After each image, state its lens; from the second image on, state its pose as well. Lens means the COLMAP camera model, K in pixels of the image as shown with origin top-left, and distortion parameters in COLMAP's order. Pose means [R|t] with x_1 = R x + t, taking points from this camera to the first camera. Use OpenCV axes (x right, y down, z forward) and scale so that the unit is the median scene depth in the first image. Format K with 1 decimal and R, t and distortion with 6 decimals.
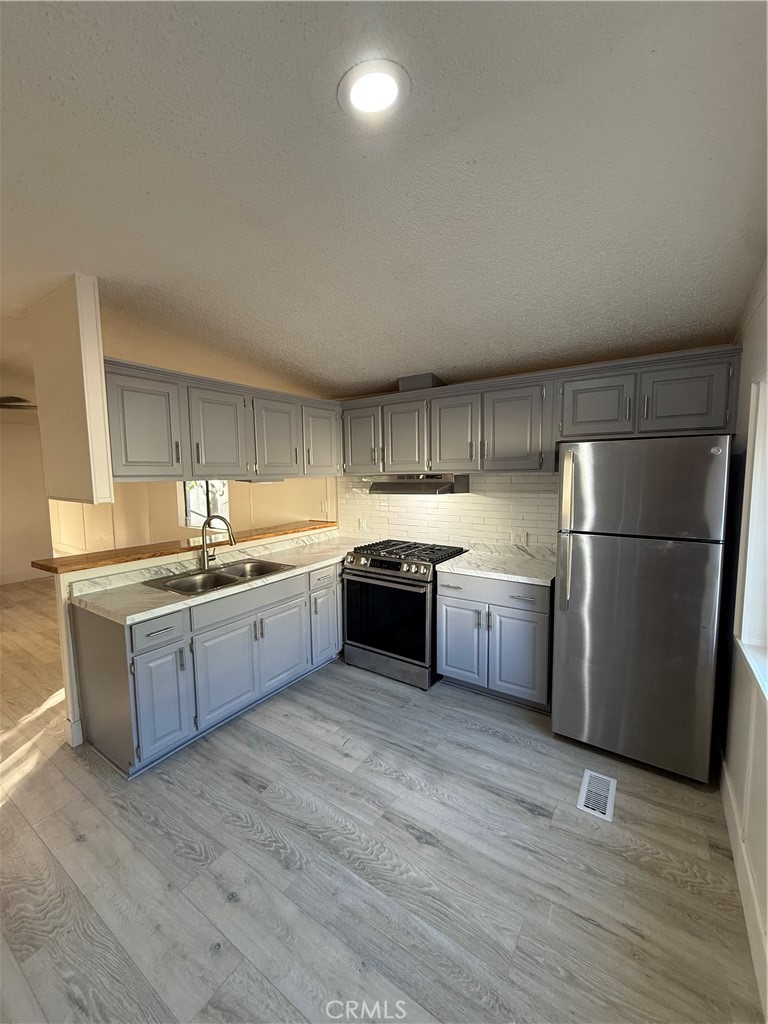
lens RADIAL K [[408.9, 0, 385.6], [0, 408.9, 511.5], [0, 0, 1]] dist [-0.003704, 0.000560]
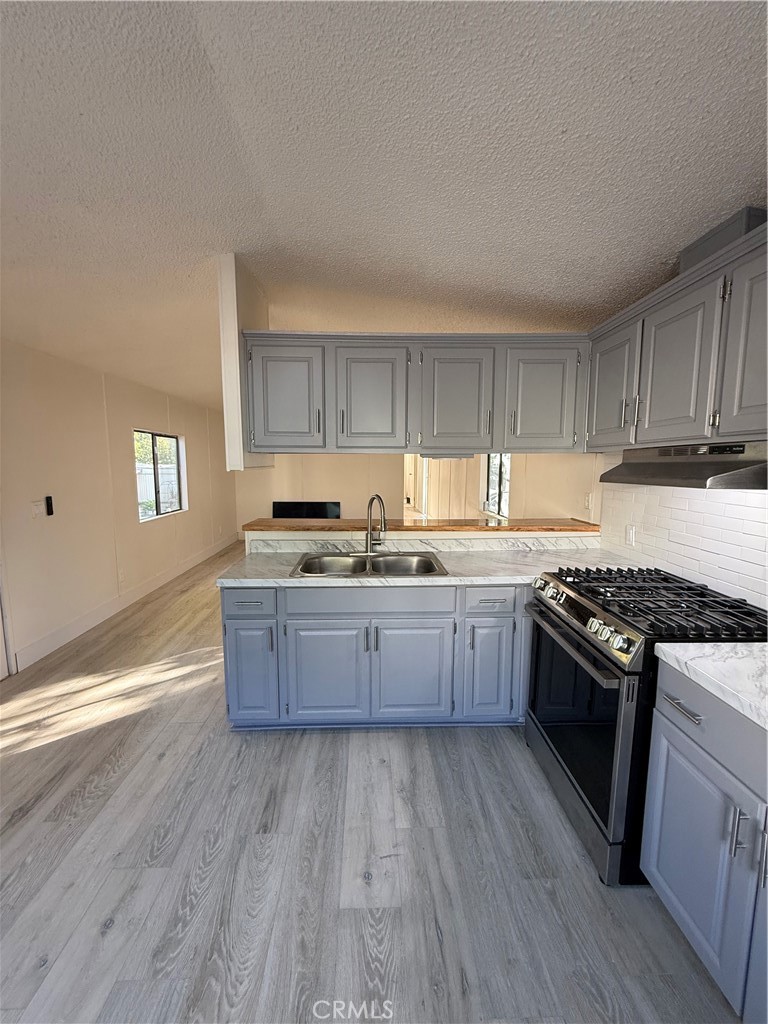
lens RADIAL K [[408.9, 0, 377.3], [0, 408.9, 509.2], [0, 0, 1]] dist [-0.003704, 0.000560]
pose [[0.582422, 0.107162, -0.805792, 0.295588], [-0.088430, 0.993742, 0.068240, -0.019214], [0.808063, 0.031512, 0.588253, 0.492922]]
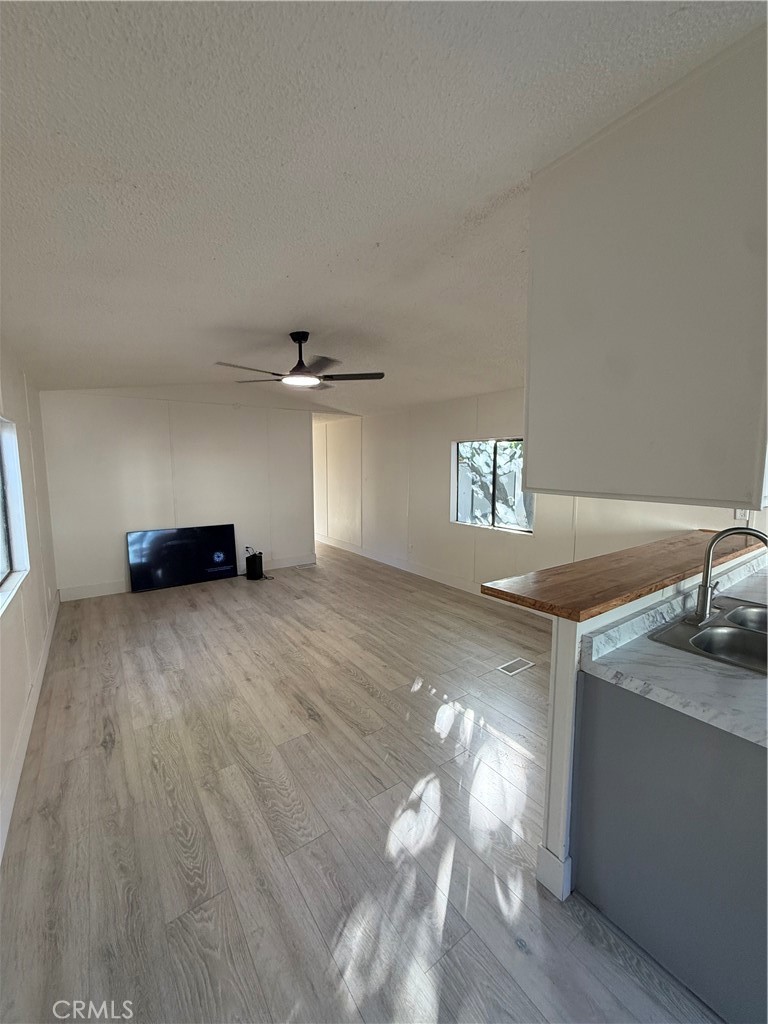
lens RADIAL K [[408.9, 0, 376.0], [0, 408.9, 510.3], [0, 0, 1]] dist [-0.003704, 0.000560]
pose [[0.932581, 0.044499, -0.358208, -0.703797], [-0.036187, 0.998898, 0.029876, -0.011676], [0.359143, -0.014900, 0.933164, 0.282527]]
